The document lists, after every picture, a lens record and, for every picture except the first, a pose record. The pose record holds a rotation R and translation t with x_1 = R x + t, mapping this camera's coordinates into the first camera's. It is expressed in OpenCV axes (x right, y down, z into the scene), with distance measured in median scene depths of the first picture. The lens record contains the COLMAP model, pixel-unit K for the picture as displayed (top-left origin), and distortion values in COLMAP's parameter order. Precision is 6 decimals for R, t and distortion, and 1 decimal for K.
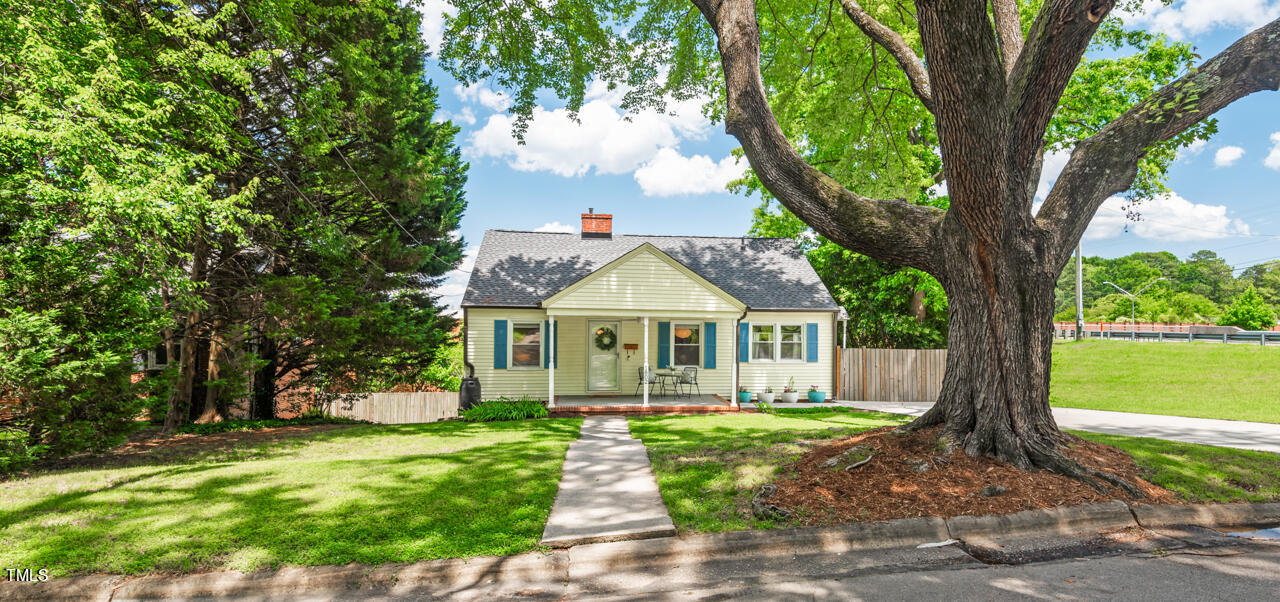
lens RADIAL K [[646.9, 0, 683.1], [0, 646.9, 324.8], [0, 0, 1]] dist [0.044640, -0.000003]
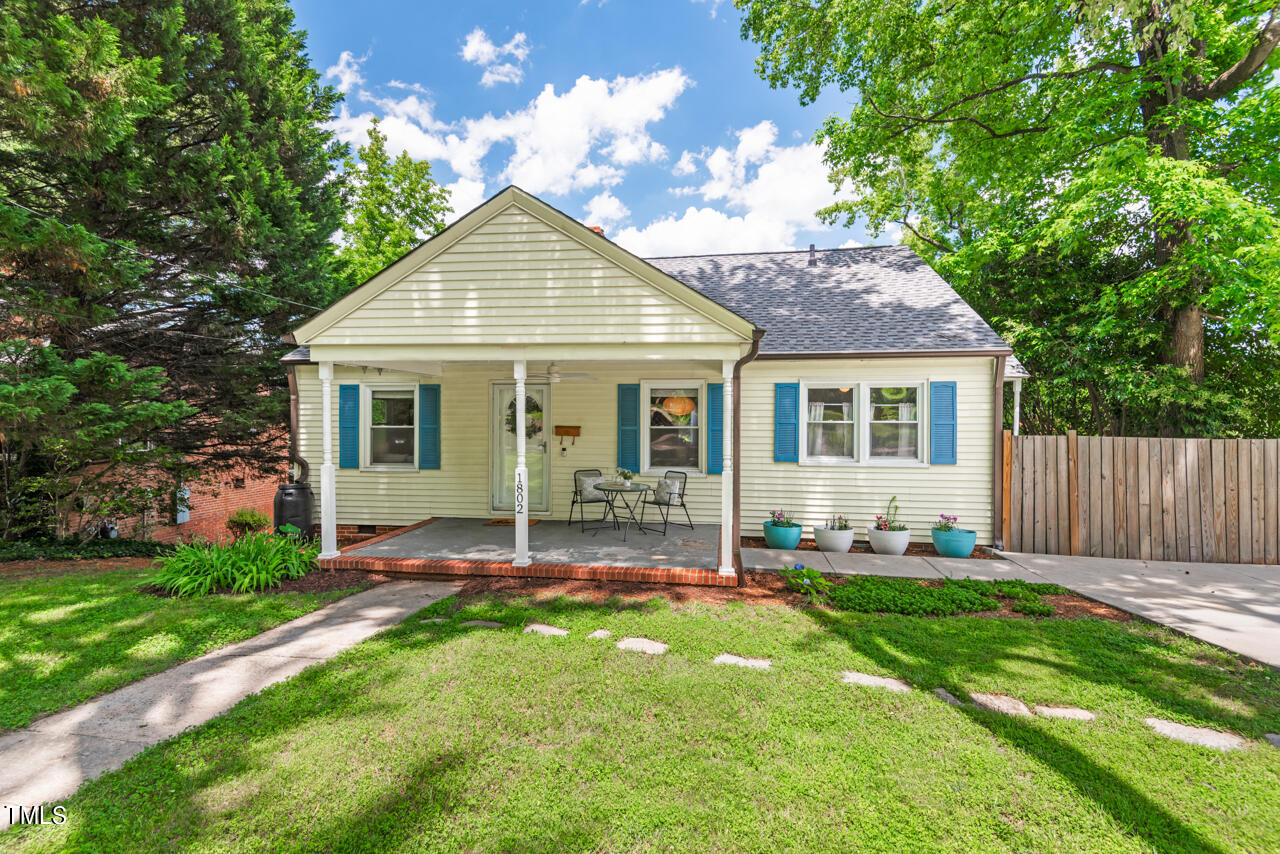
lens RADIAL K [[583.7, 0, 644.5], [0, 583.7, 420.6], [0, 0, 1]] dist [0.030647, -0.016411]
pose [[0.959592, -0.003771, -0.281370, 0.113838], [0.005763, 0.999964, 0.006251, 0.022145], [0.281337, -0.007620, 0.959579, 0.541430]]
